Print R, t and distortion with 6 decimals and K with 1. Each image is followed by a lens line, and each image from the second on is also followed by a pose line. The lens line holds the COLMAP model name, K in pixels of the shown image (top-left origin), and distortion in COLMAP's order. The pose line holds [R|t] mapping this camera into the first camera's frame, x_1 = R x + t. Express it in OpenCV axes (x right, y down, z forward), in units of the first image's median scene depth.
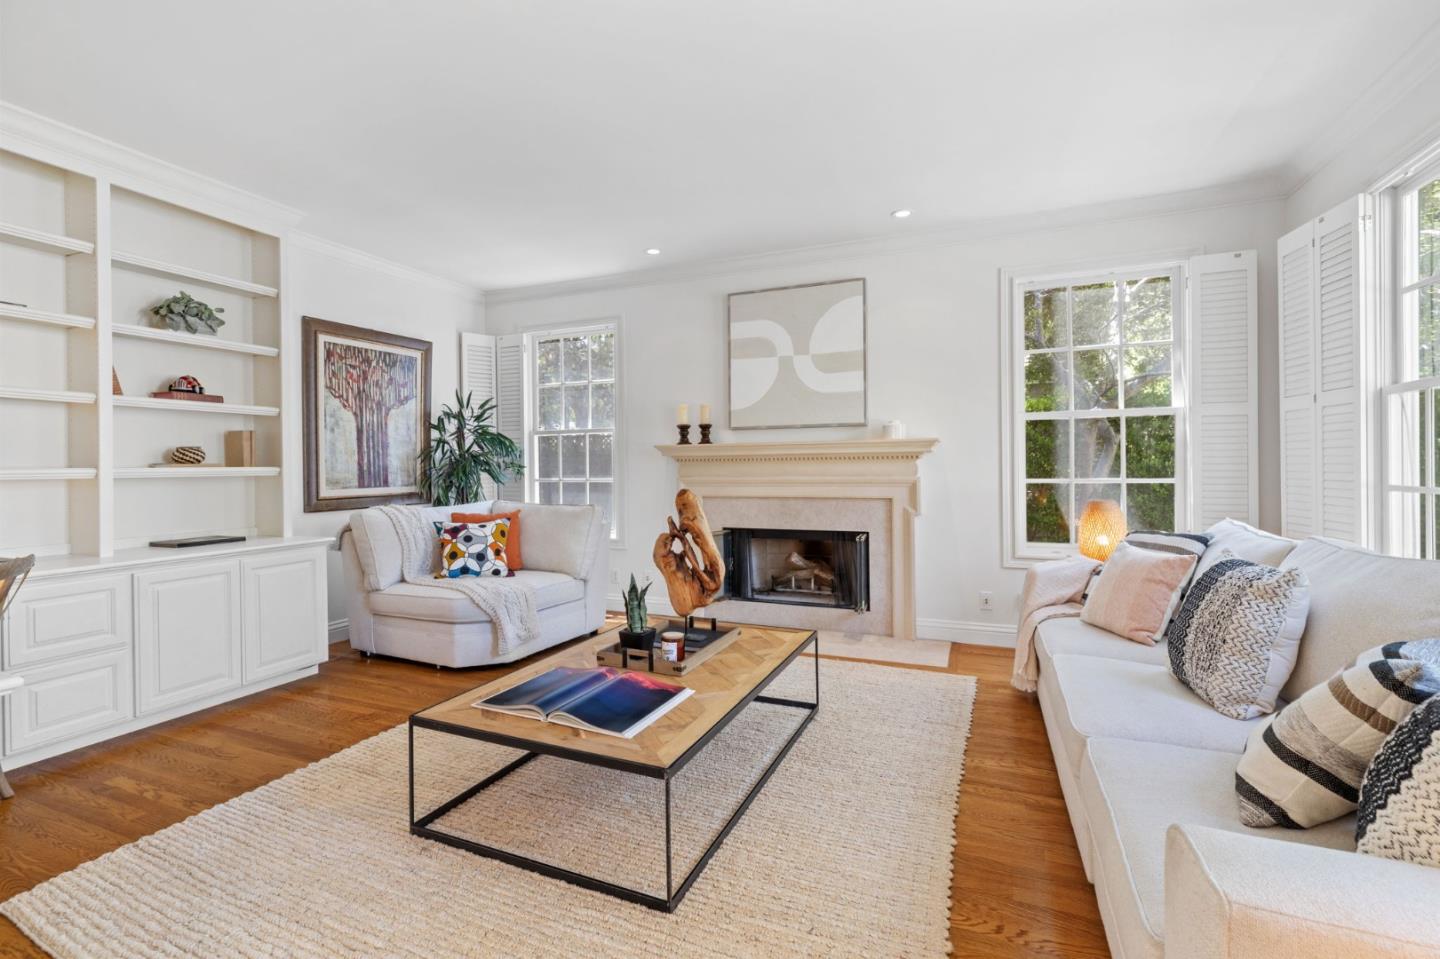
lens RADIAL K [[648.3, 0, 716.8], [0, 648.3, 473.4], [0, 0, 1]] dist [0.002481, 0.000207]
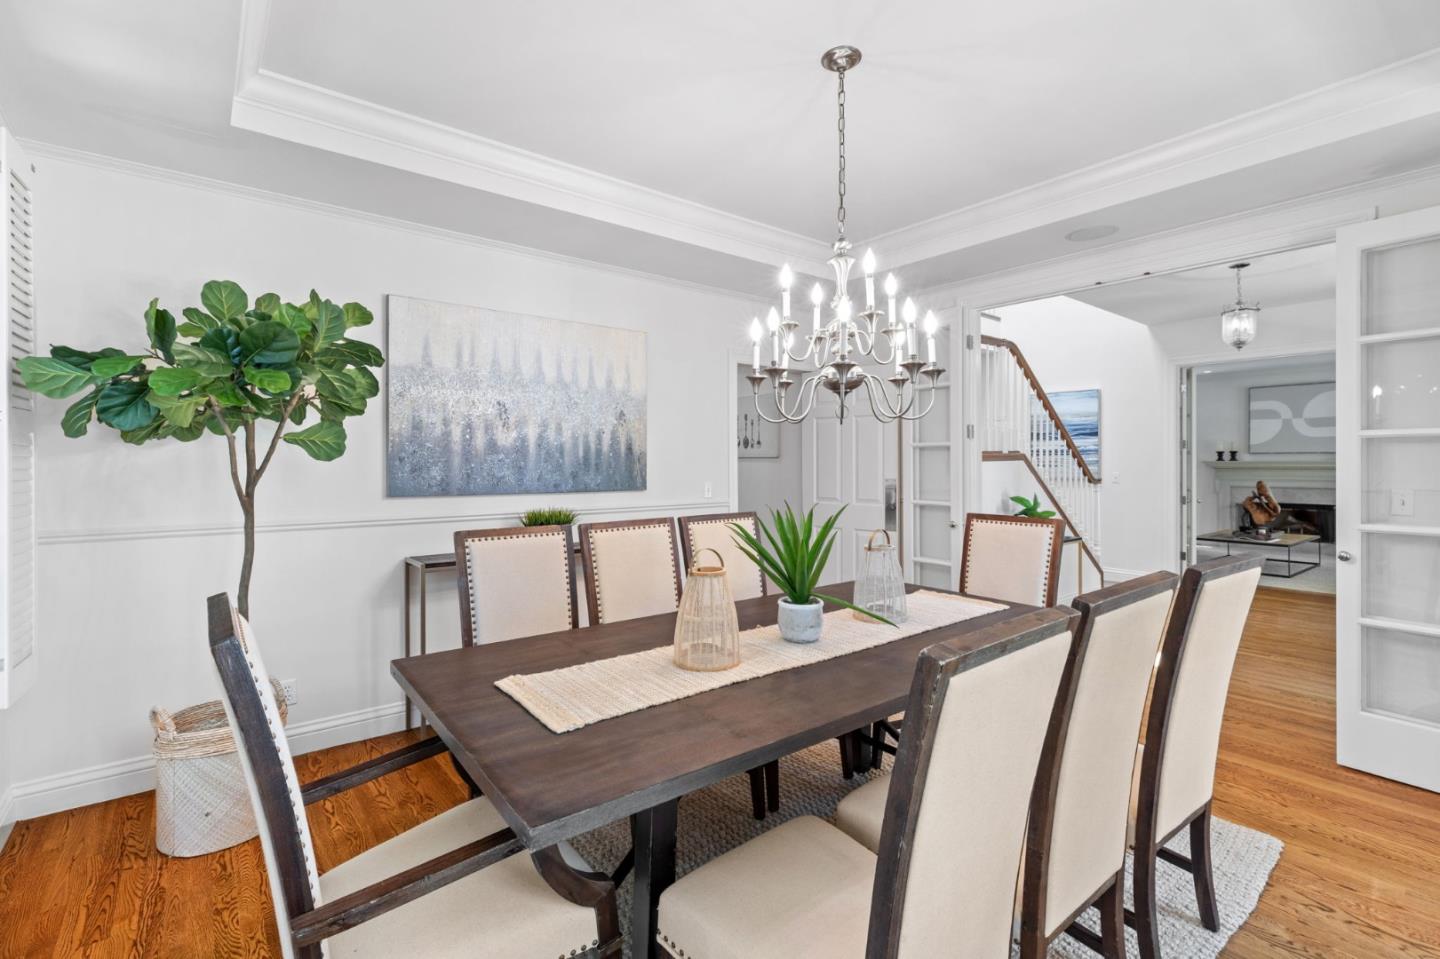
lens RADIAL K [[648.3, 0, 718.6], [0, 648.3, 469.9], [0, 0, 1]] dist [0.002481, 0.000207]
pose [[0.873592, 0.009532, -0.486566, -0.460052], [-0.010111, 0.999948, 0.001436, -0.003557], [0.486554, 0.003666, 0.873643, -1.658013]]
